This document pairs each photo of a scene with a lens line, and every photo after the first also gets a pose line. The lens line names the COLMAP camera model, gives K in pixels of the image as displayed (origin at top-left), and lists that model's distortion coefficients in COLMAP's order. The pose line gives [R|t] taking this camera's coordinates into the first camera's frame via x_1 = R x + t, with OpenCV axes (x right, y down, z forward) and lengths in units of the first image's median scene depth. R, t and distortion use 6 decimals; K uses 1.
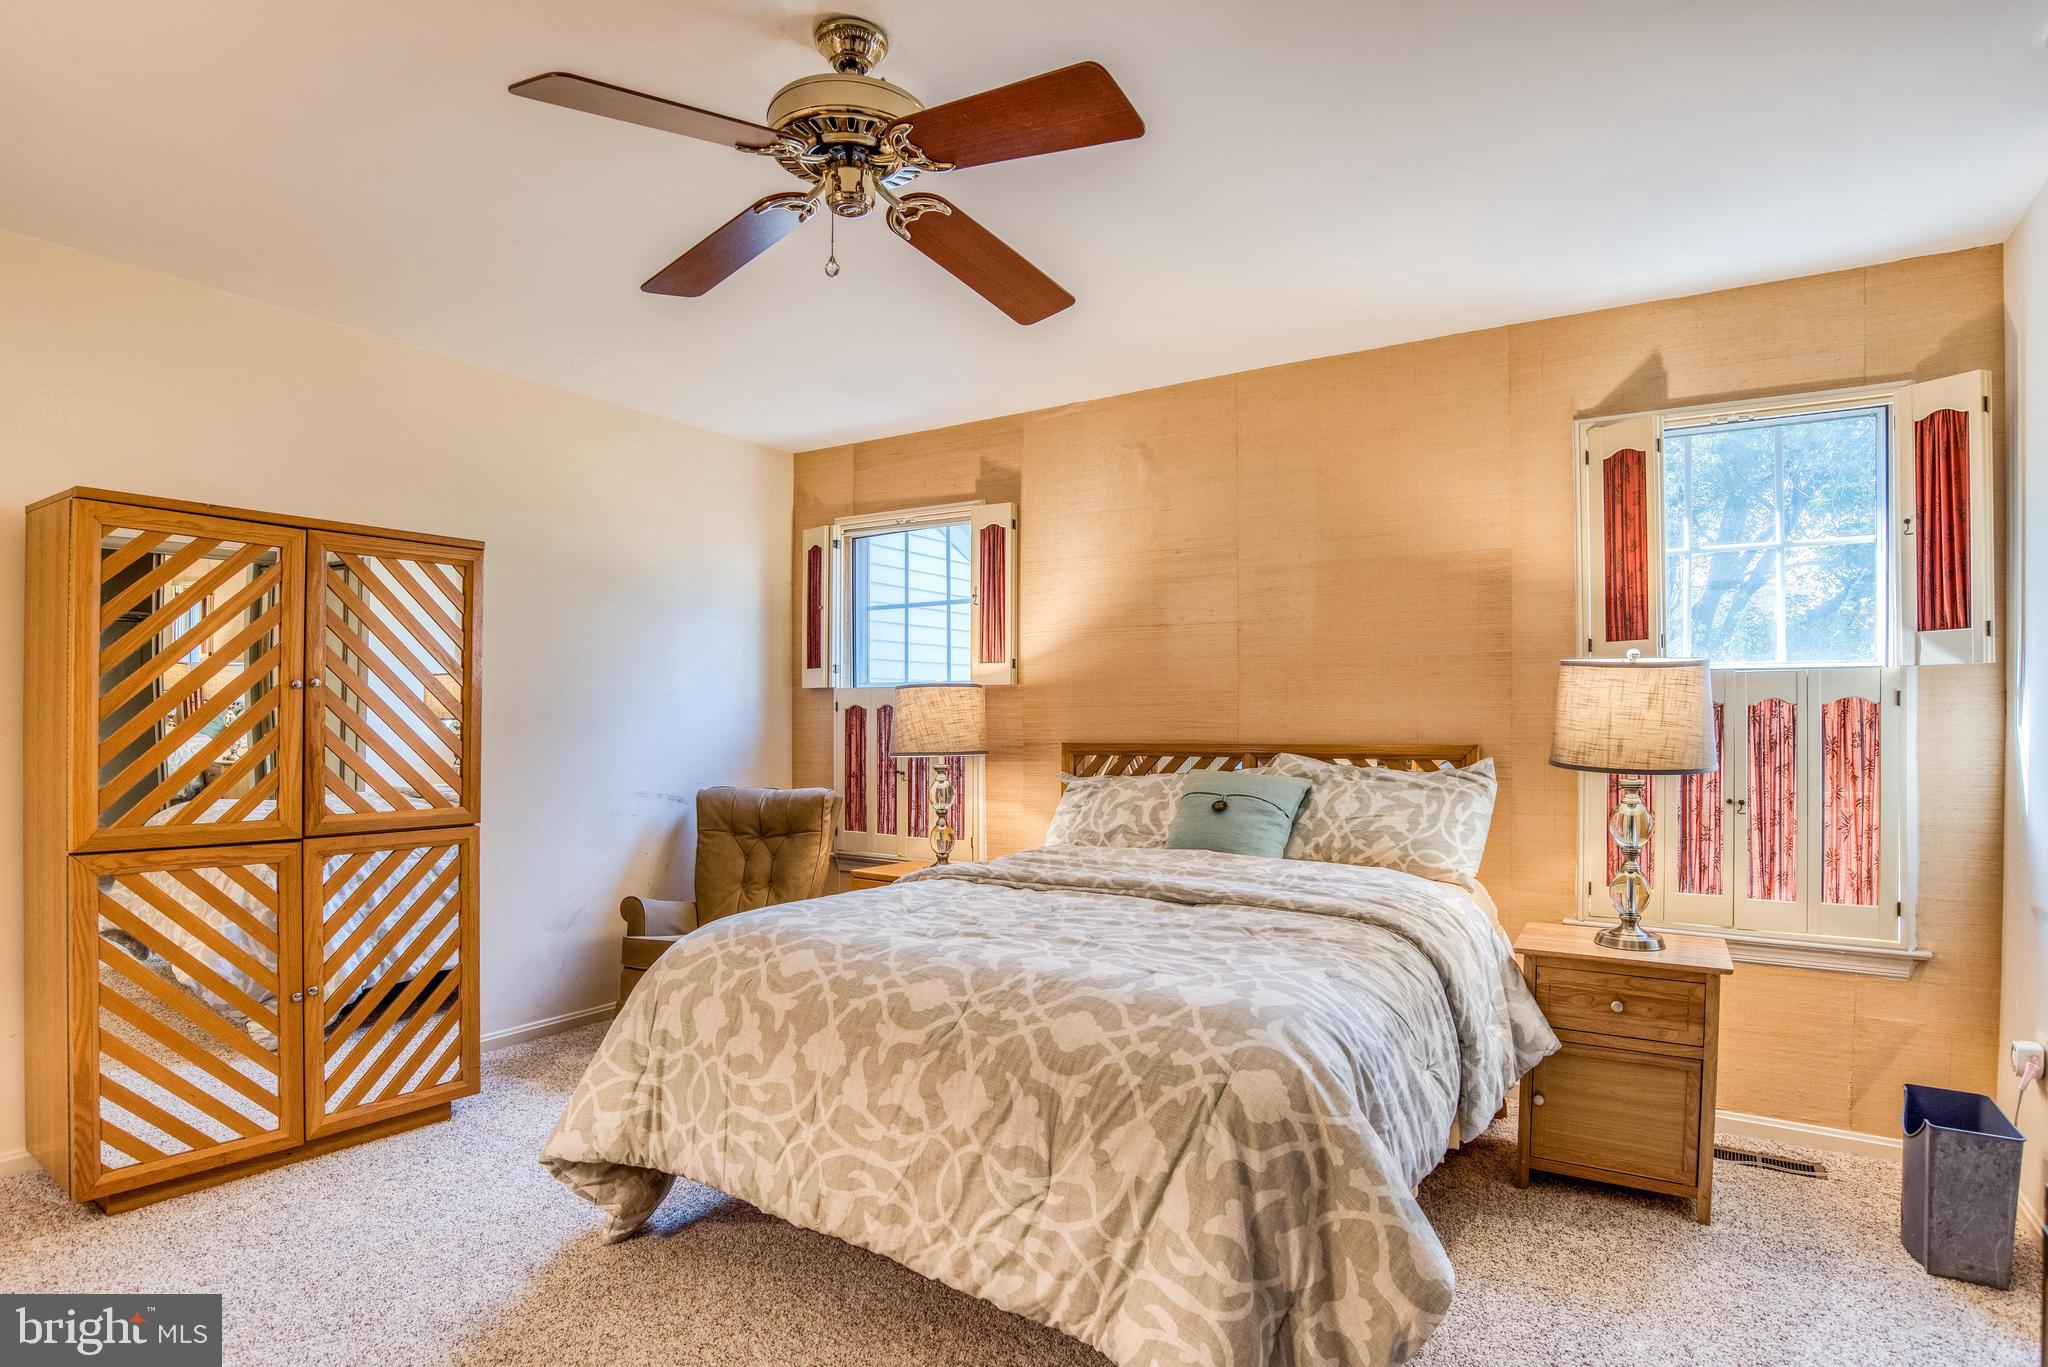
lens RADIAL K [[1056.2, 0, 990.6], [0, 1056.2, 730.0], [0, 0, 1]] dist [-0.030035, 0.007290]
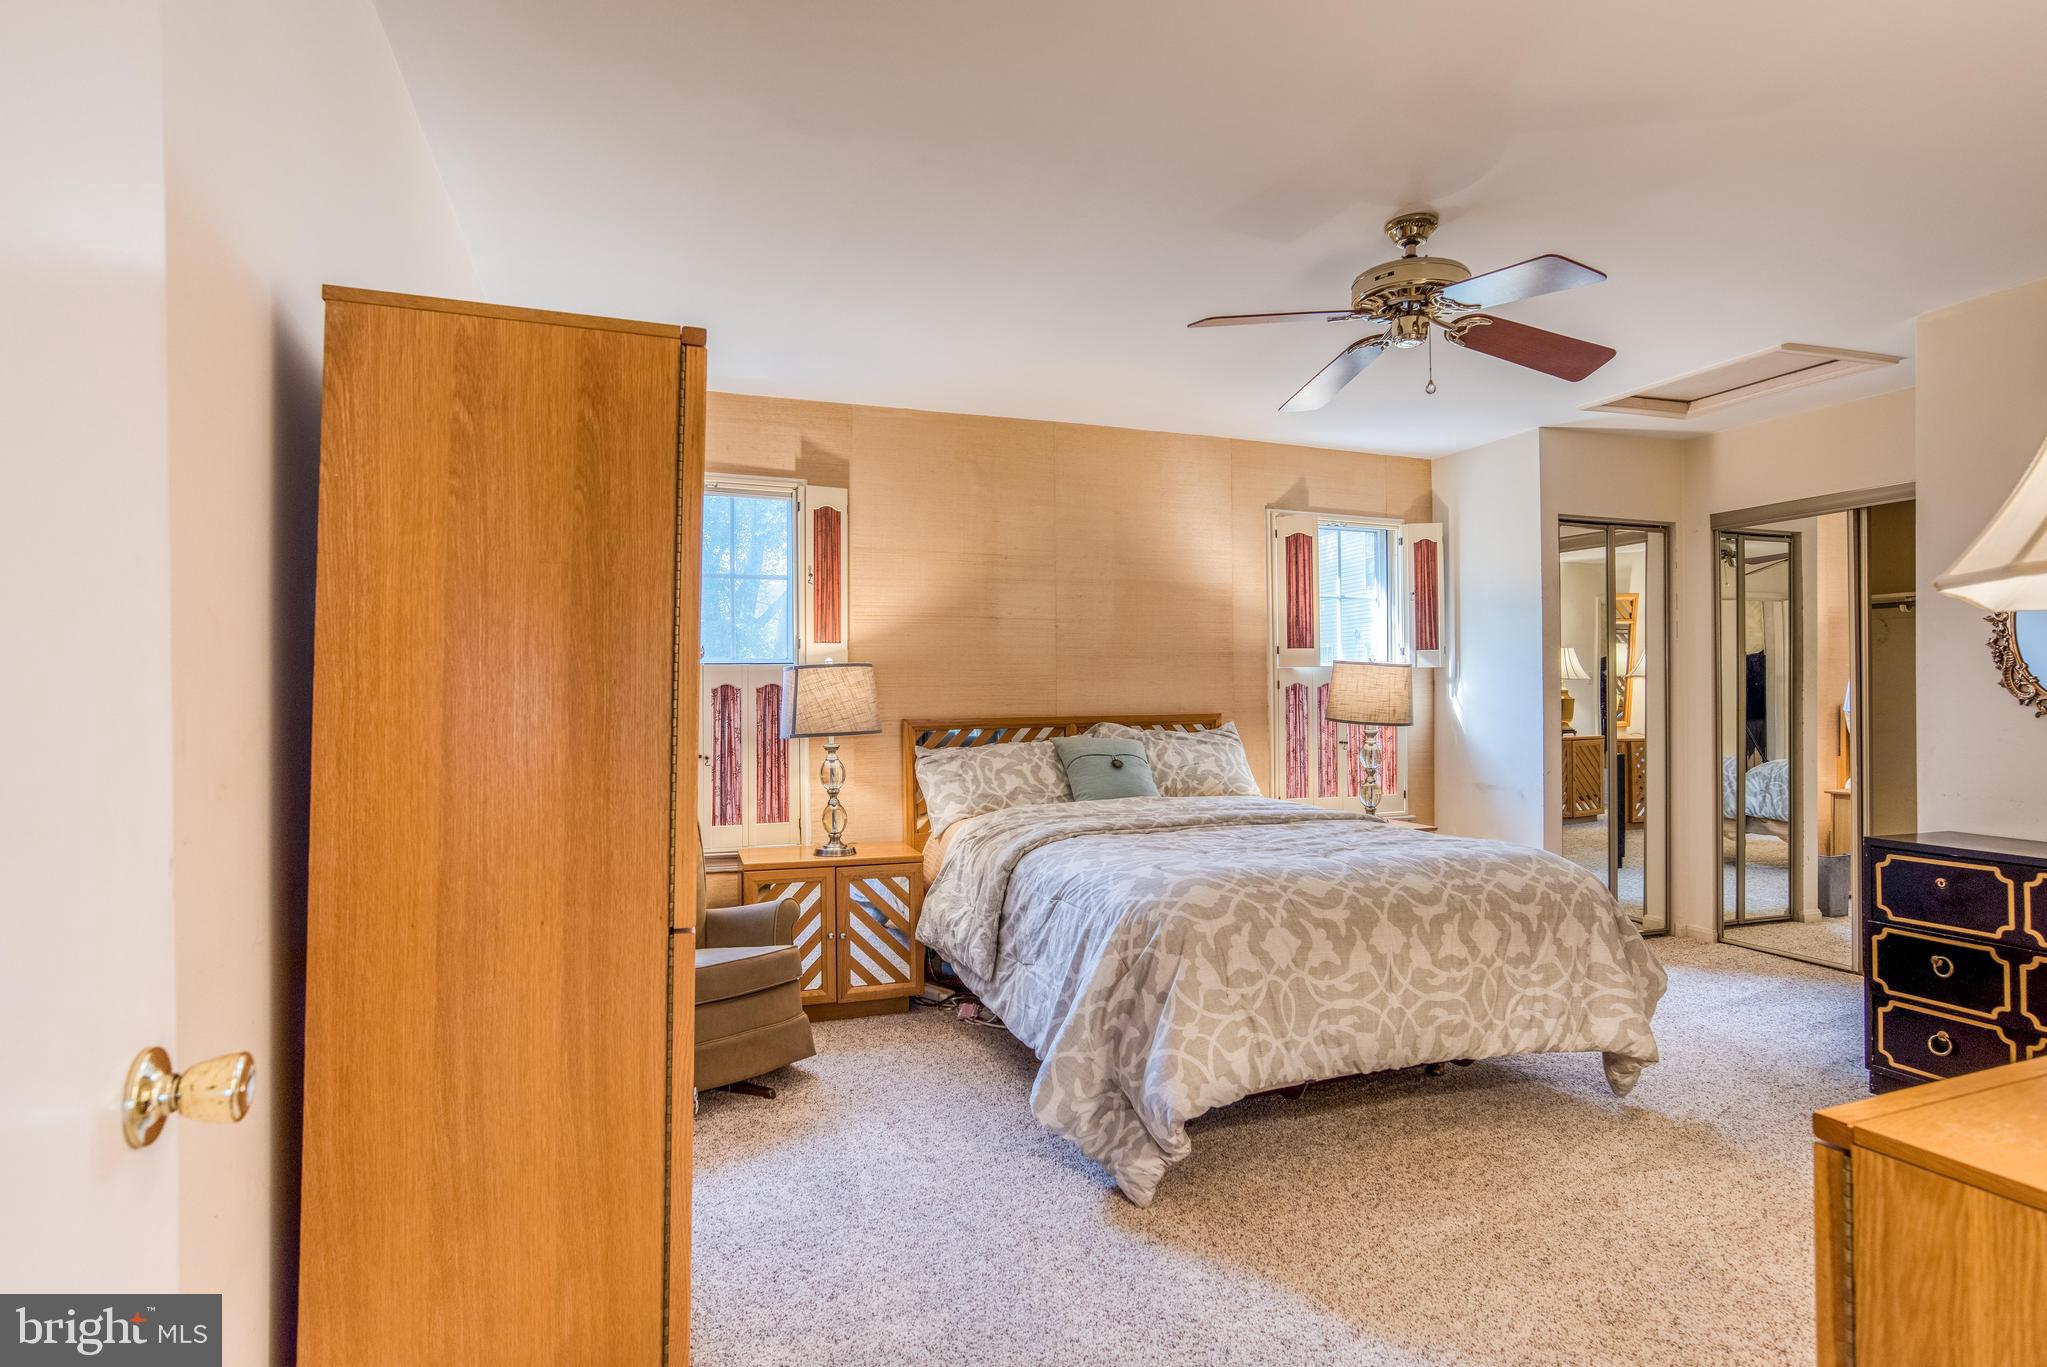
lens RADIAL K [[1055.6, 0, 1016.0], [0, 1055.6, 674.8], [0, 0, 1]] dist [-0.030035, 0.007290]
pose [[0.593813, 0.011564, 0.804520, -0.942591], [0.015558, 0.999545, -0.025851, -0.005961], [-0.804453, 0.027868, 0.593362, 0.344696]]
